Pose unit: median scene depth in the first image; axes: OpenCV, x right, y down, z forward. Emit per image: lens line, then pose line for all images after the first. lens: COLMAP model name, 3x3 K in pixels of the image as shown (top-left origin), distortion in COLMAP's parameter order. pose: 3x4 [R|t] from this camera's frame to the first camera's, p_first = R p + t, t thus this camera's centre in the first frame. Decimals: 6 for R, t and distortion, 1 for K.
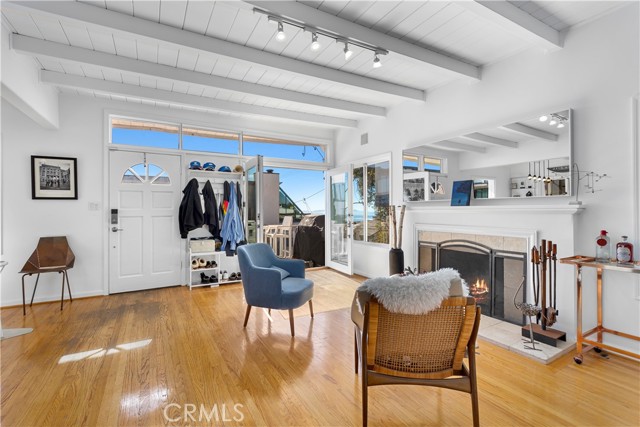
lens RADIAL K [[291.3, 0, 314.7], [0, 291.3, 207.4], [0, 0, 1]] dist [0.002043, 0.000453]
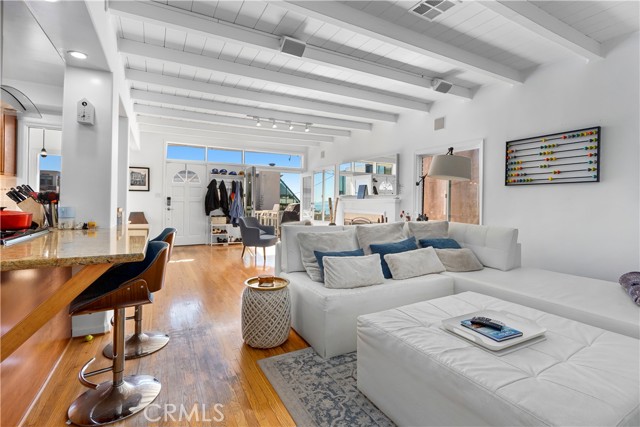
lens RADIAL K [[300.1, 0, 314.0], [0, 300.1, 201.0], [0, 0, 1]] dist [0.006255, 0.000061]
pose [[0.999482, 0.017996, -0.026673, 0.226147], [-0.017765, 0.999803, 0.008889, -0.001666], [0.026828, -0.008410, 0.999605, -0.784530]]
